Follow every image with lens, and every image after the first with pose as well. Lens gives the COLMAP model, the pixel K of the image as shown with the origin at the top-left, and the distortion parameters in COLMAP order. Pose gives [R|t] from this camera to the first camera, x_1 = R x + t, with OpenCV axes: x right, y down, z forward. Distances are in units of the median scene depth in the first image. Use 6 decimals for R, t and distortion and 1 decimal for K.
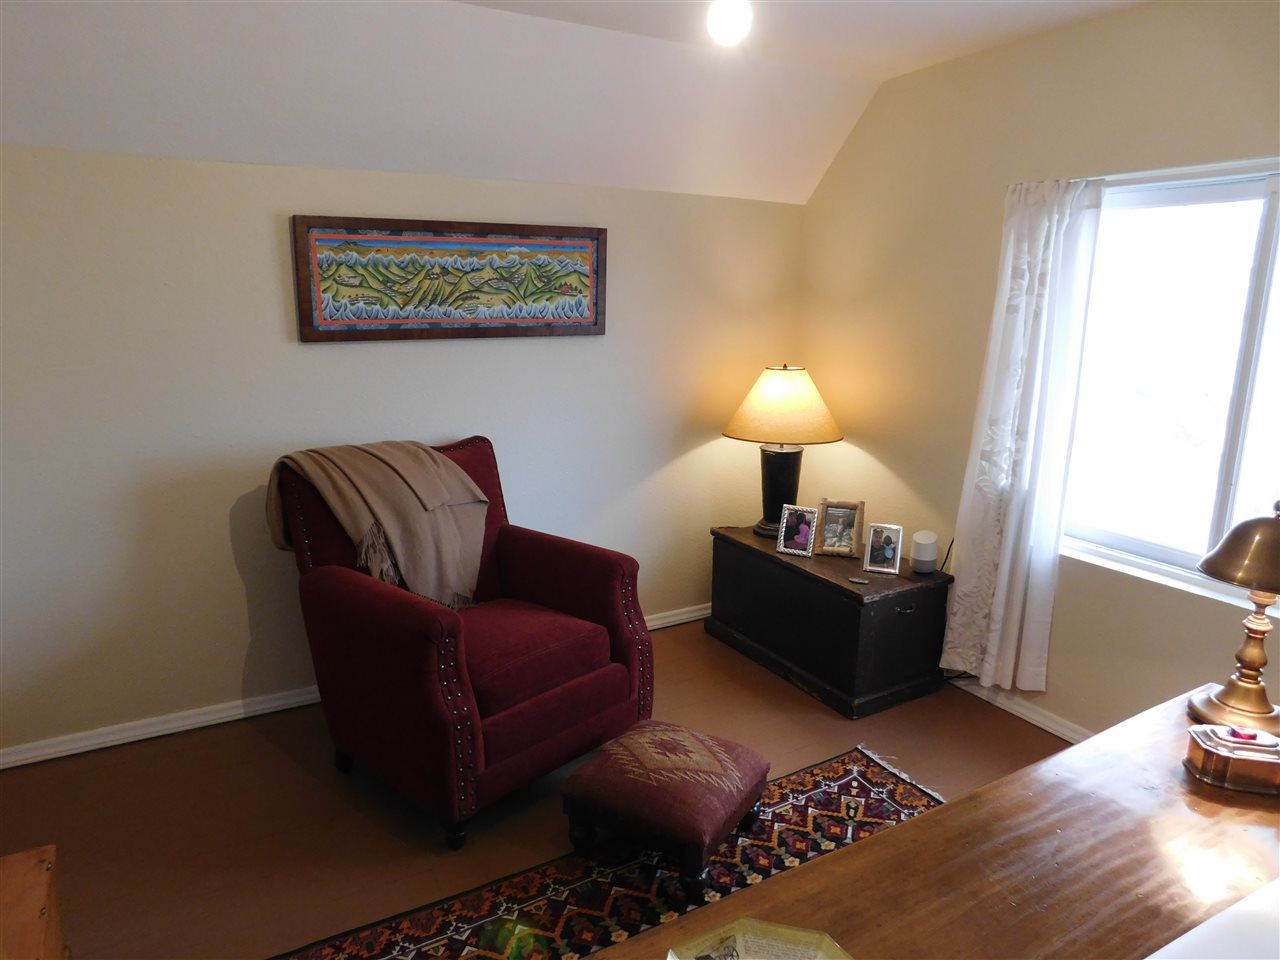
lens RADIAL K [[855.5, 0, 639.4], [0, 855.5, 477.9], [0, 0, 1]] dist [-0.035876, 0.006596]
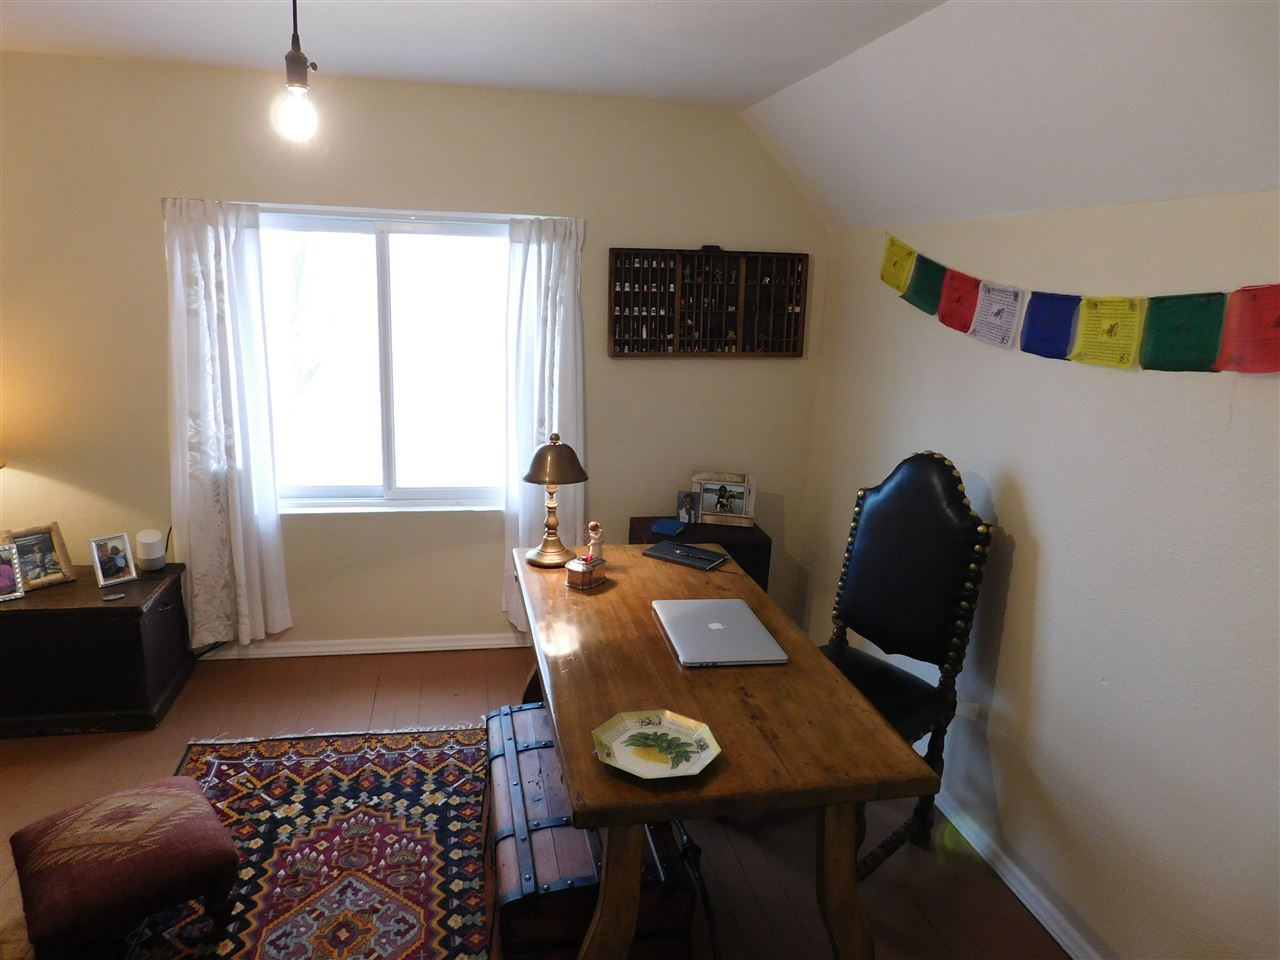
lens RADIAL K [[855.5, 0, 639.7], [0, 855.5, 479.1], [0, 0, 1]] dist [-0.035876, 0.006596]
pose [[0.308304, -0.224680, 0.924374, -0.440196], [0.168914, 0.969197, 0.179237, -0.085980], [-0.936171, 0.100880, 0.336759, 0.100800]]
